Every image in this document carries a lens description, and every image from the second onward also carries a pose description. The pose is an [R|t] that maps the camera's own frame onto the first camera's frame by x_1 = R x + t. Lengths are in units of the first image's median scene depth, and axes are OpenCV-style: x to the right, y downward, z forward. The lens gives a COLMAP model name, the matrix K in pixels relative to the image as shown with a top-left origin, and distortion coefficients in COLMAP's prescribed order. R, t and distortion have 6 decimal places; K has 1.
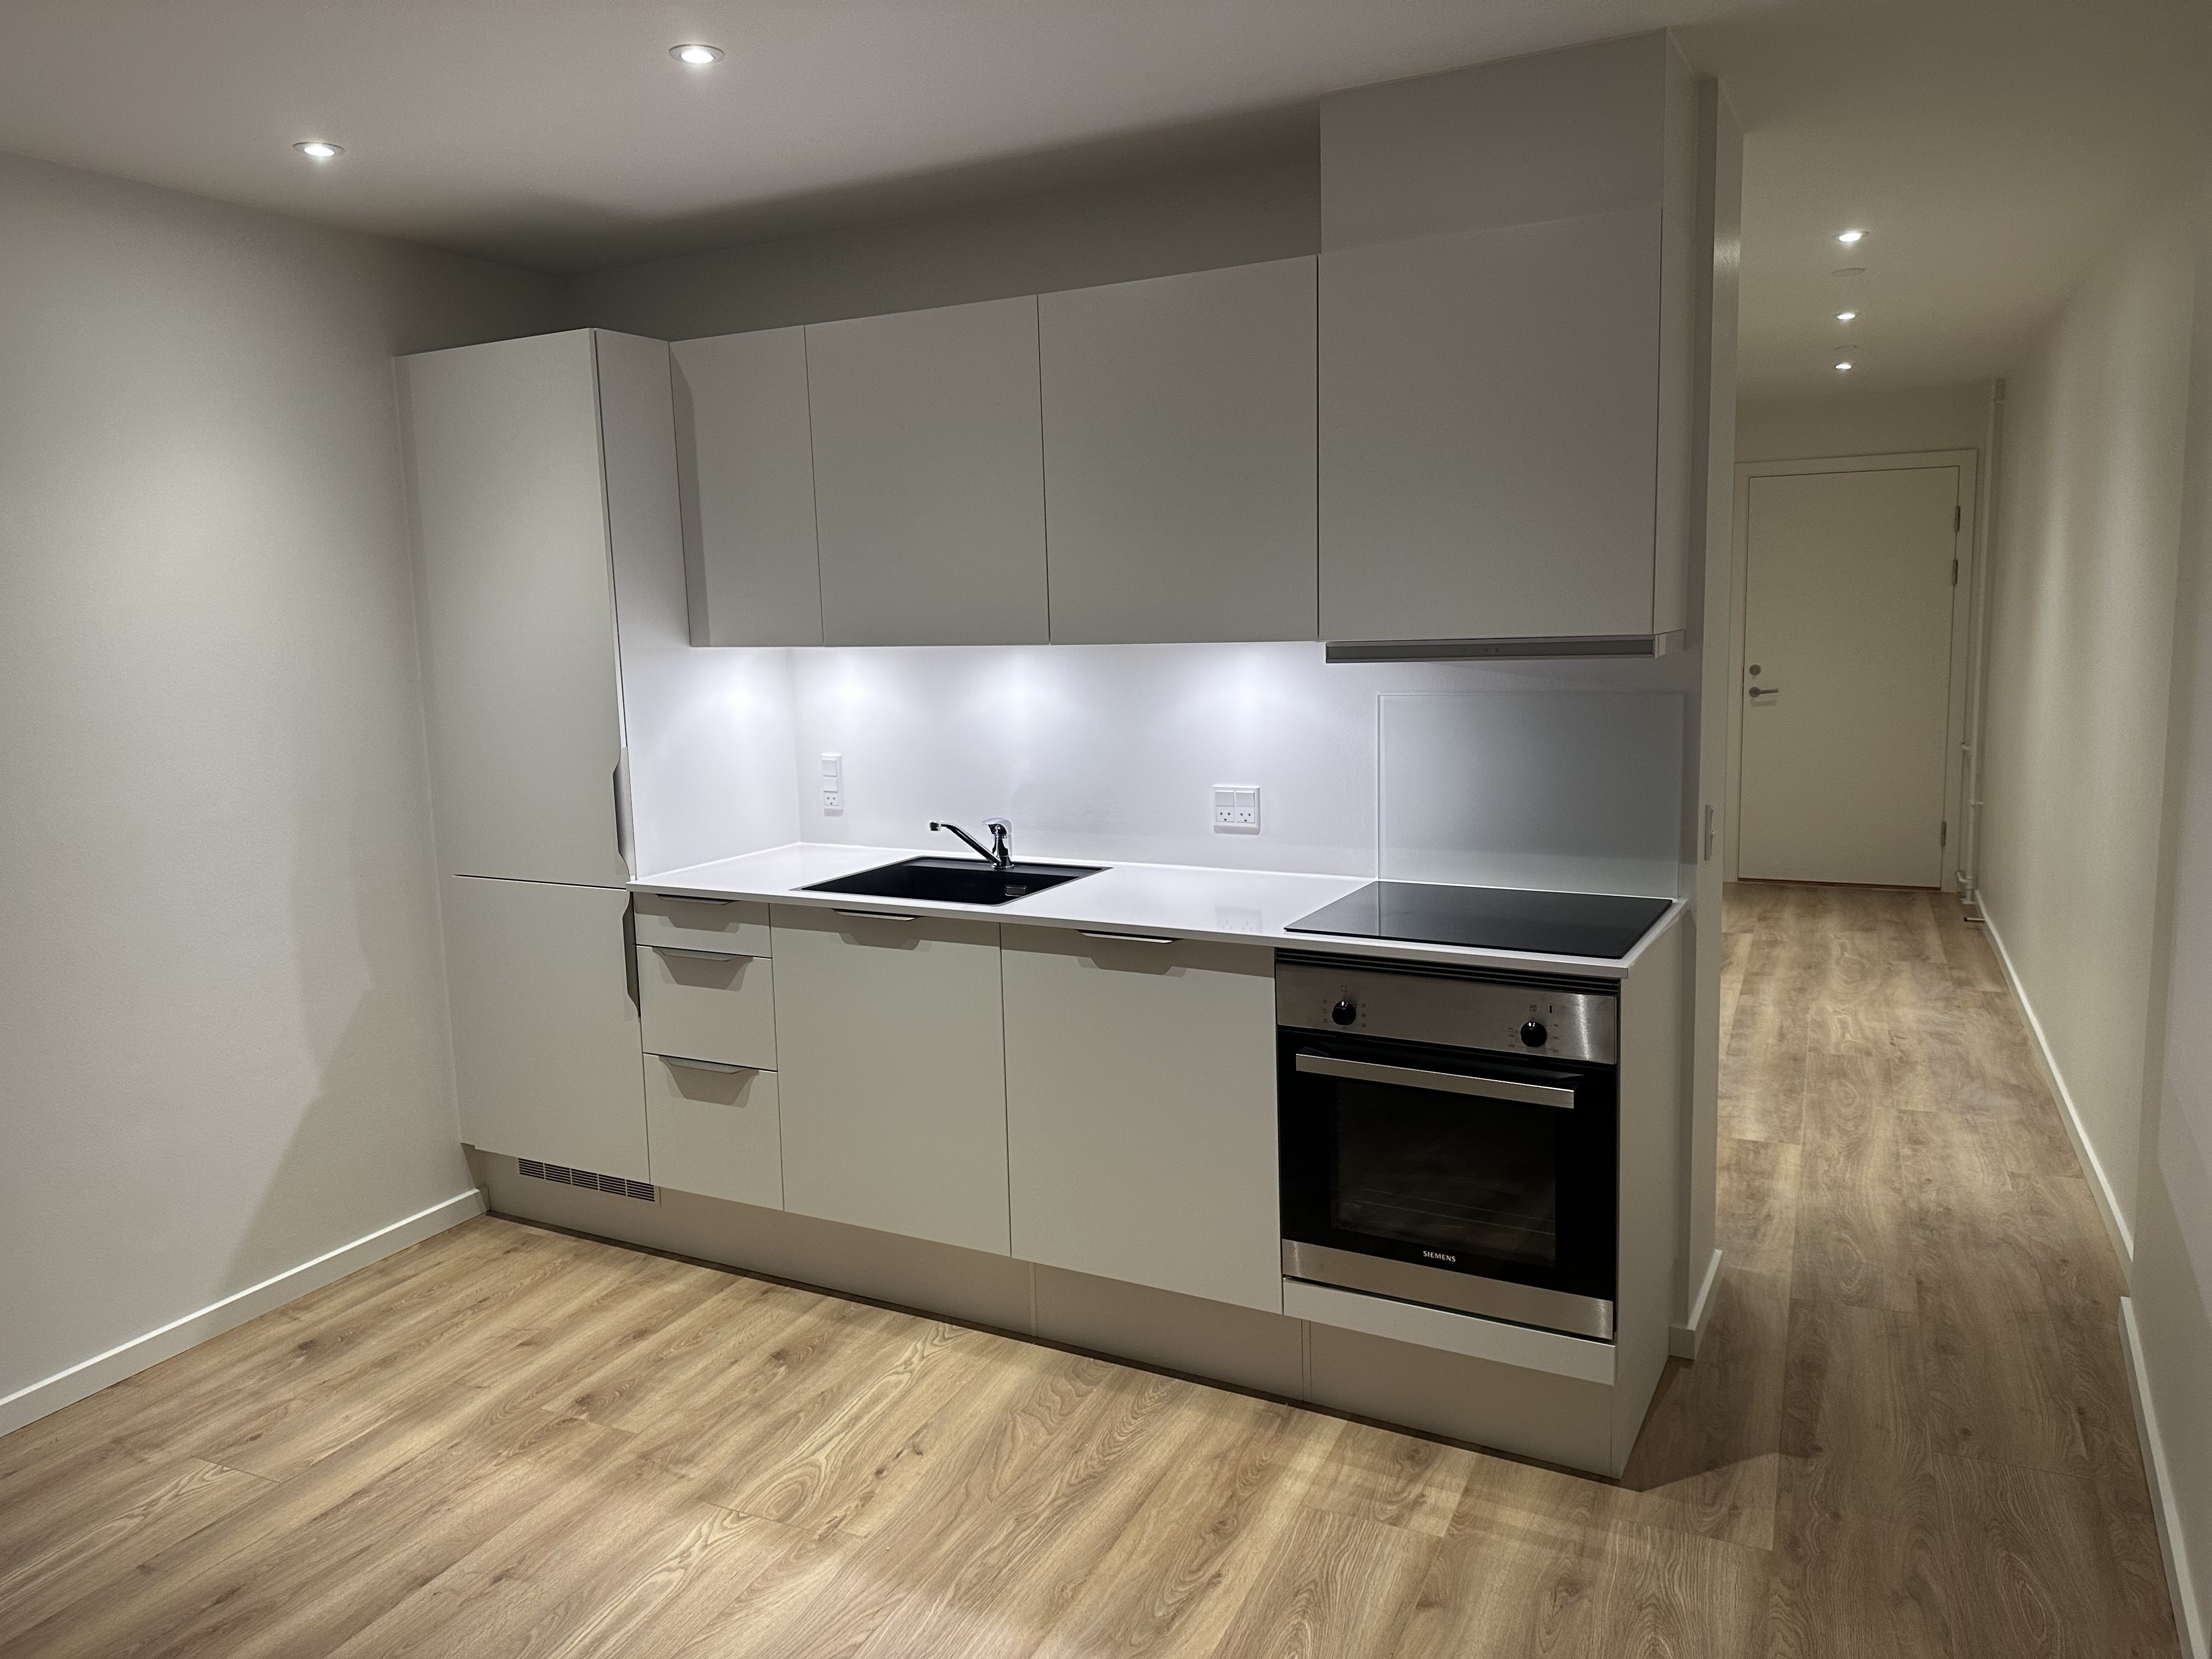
lens RADIAL K [[1544.4, 0, 1106.0], [0, 1544.4, 829.5], [0, 0, 1]] dist [0.081198, -0.107476]
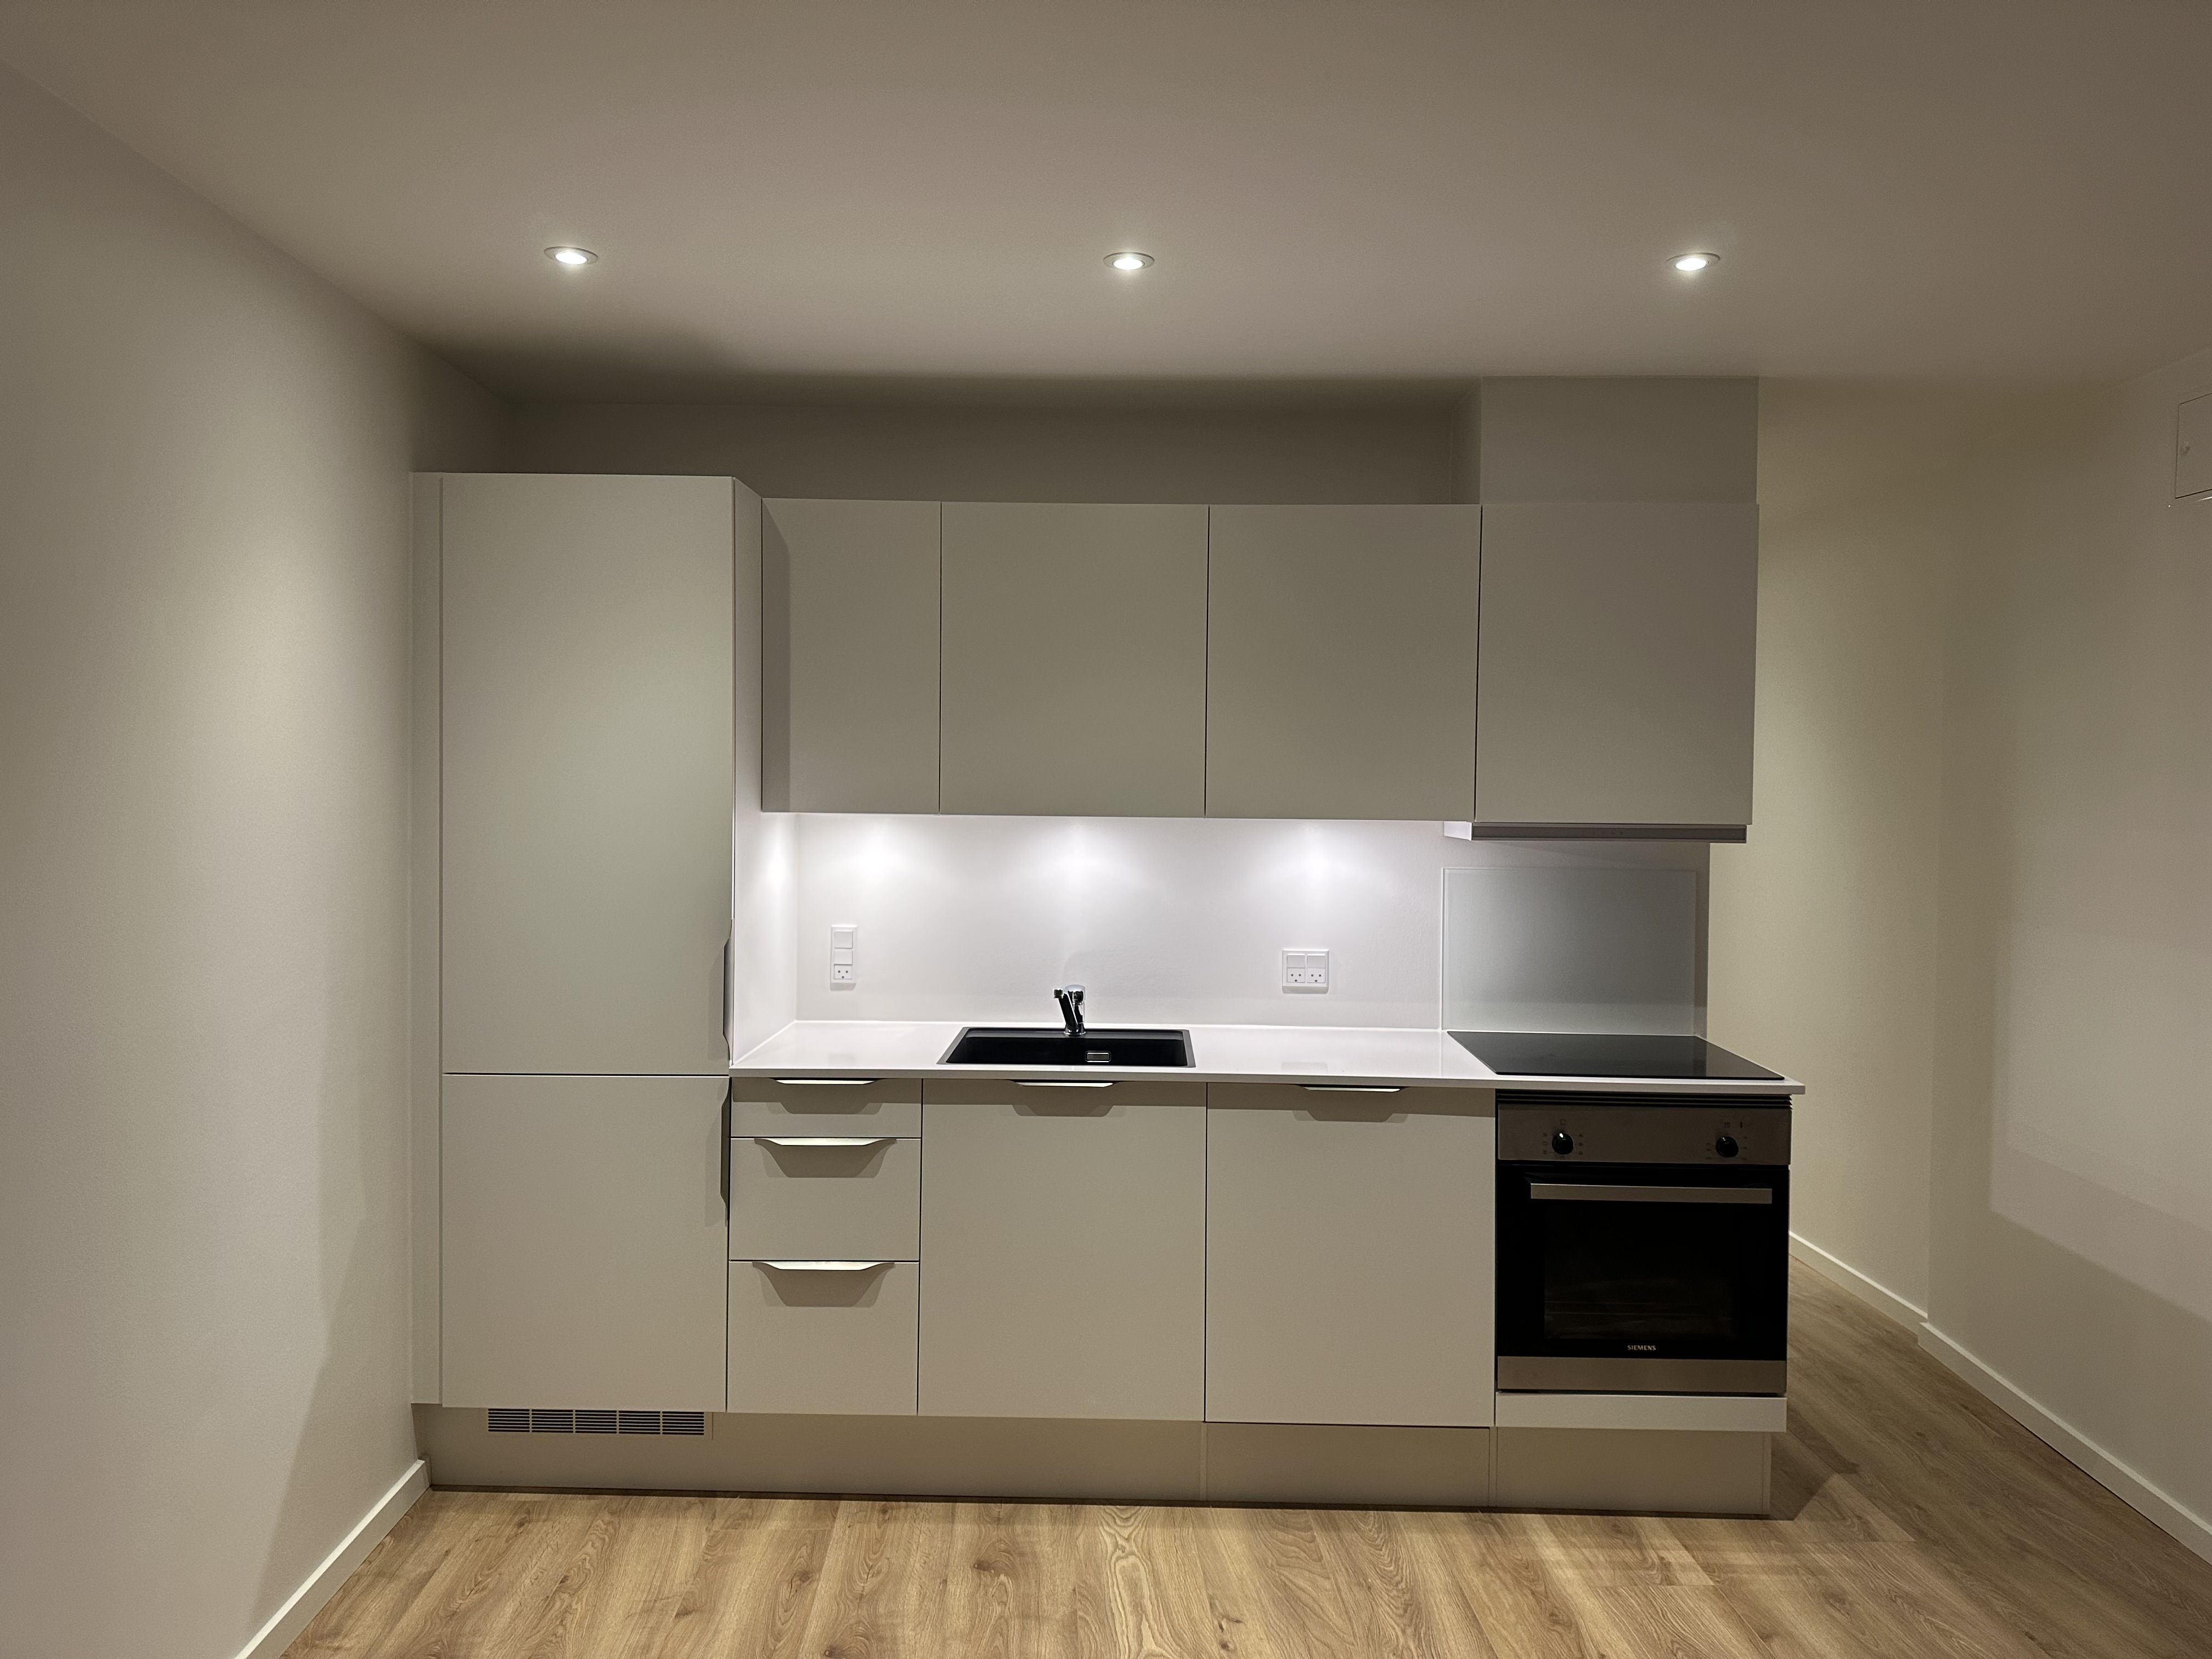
lens RADIAL K [[1582.1, 0, 1106.0], [0, 1582.1, 829.5], [0, 0, 1]] dist [0.047961, -0.050564]
pose [[0.885939, 0.019390, 0.463397, -0.598302], [0.031777, 0.994240, -0.102354, -0.002484], [-0.462712, 0.105404, 0.880220, 0.075599]]
